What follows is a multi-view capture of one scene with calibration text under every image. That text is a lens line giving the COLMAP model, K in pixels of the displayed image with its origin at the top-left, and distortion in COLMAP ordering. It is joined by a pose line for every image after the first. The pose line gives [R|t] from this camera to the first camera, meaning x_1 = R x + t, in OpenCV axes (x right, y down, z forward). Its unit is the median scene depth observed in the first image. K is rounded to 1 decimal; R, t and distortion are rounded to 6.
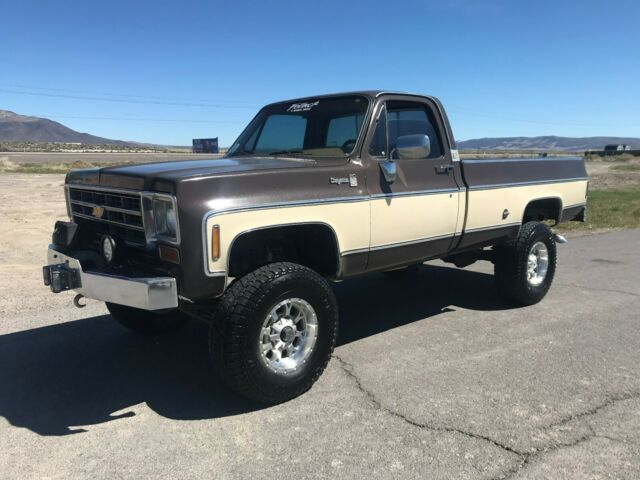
lens RADIAL K [[525.0, 0, 322.3], [0, 525.0, 243.4], [0, 0, 1]] dist [0.013904, 0.001085]
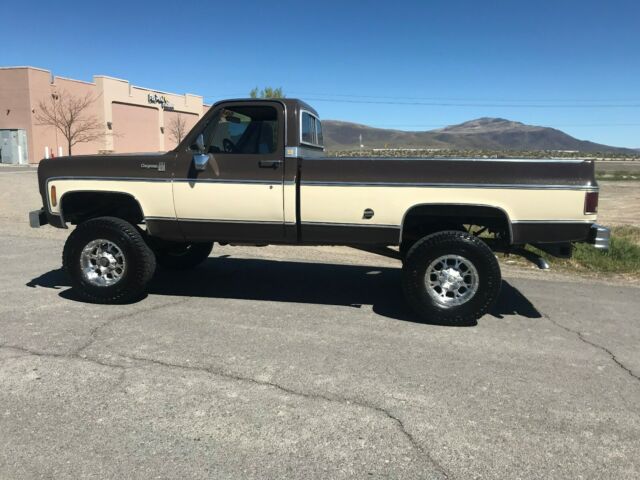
lens RADIAL K [[526.6, 0, 320.0], [0, 526.6, 240.0], [0, 0, 1]] dist [0.028904, -0.010981]
pose [[0.639818, 0.128306, -0.757741, 1.336754], [-0.144750, 0.988438, 0.045146, -0.049529], [0.754772, 0.080798, 0.650992, 0.390538]]
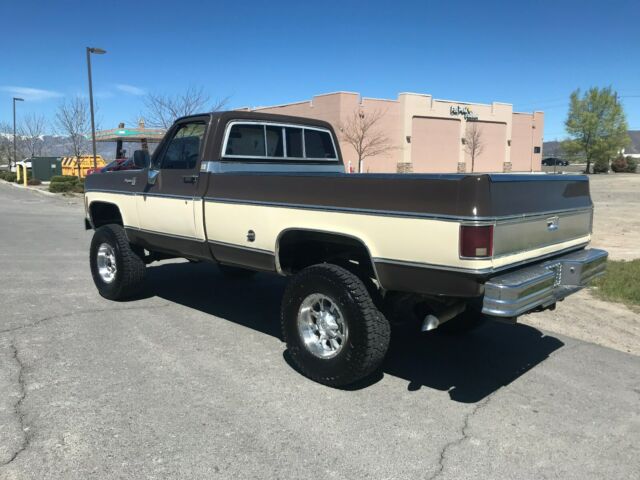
lens RADIAL K [[526.6, 0, 320.0], [0, 526.6, 240.0], [0, 0, 1]] dist [0.028904, -0.010981]
pose [[0.072835, 0.141236, -0.987293, 1.557601], [-0.171619, 0.976931, 0.127093, -0.228796], [0.982467, 0.160182, 0.095394, 1.331614]]
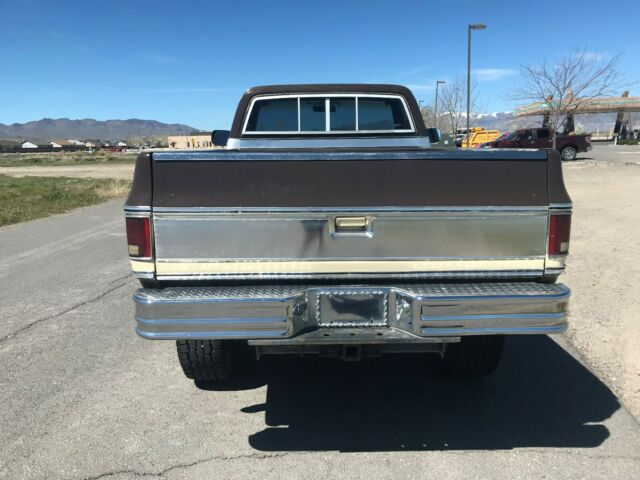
lens RADIAL K [[526.6, 0, 320.0], [0, 526.6, 240.0], [0, 0, 1]] dist [0.028904, -0.010981]
pose [[-0.663788, 0.148683, -0.732993, 1.119955], [-0.104714, 0.951913, 0.287918, -0.362477], [0.740554, 0.267871, -0.616299, 2.167715]]
